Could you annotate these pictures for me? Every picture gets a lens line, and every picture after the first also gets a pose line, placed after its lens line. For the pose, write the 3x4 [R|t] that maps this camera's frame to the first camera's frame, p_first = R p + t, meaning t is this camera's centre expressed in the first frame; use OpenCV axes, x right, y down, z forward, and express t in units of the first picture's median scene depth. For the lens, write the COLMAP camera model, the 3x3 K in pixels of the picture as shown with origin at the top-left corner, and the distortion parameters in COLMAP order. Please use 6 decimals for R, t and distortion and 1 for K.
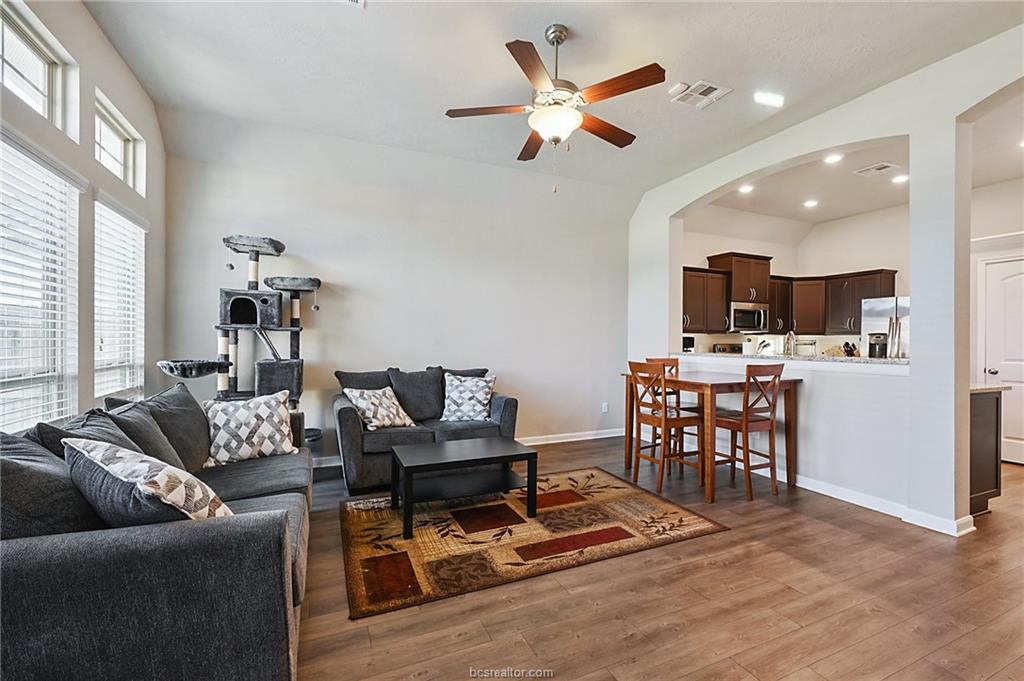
lens RADIAL K [[443.4, 0, 512.0], [0, 443.4, 340.5], [0, 0, 1]] dist [-0.010246, -0.000105]
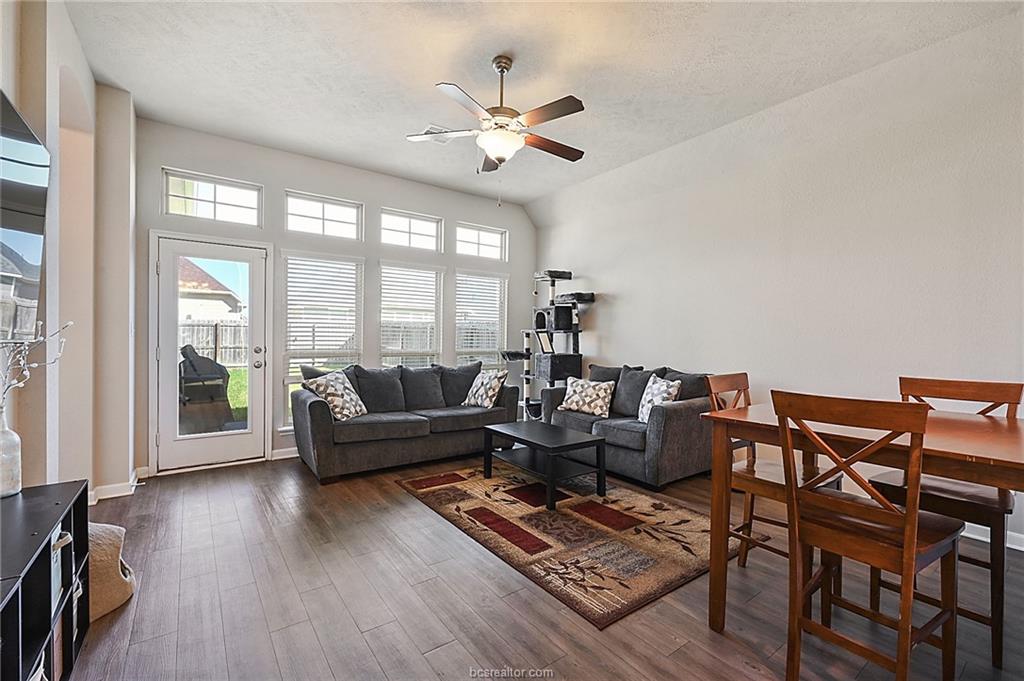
lens RADIAL K [[443.4, 0, 512.0], [0, 443.4, 340.5], [0, 0, 1]] dist [-0.010246, -0.000105]
pose [[0.203321, 0.001167, -0.979111, 0.988996], [-0.012498, 0.999921, -0.001404, 0.007100], [0.979032, 0.012522, 0.203320, 0.664330]]
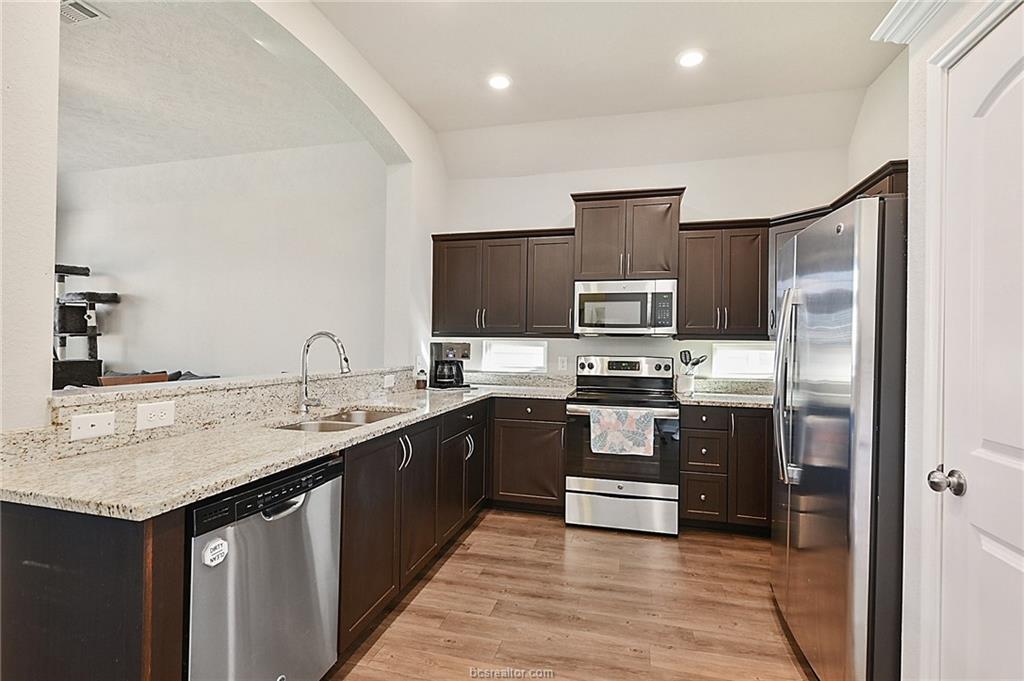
lens RADIAL K [[472.5, 0, 512.0], [0, 472.5, 340.5], [0, 0, 1]] dist [0.000047, -0.000300]
pose [[0.781459, -0.000320, -0.623957, 1.506172], [-0.007773, 0.999917, -0.010249, -0.007859], [0.623908, 0.012859, 0.781392, 0.876953]]
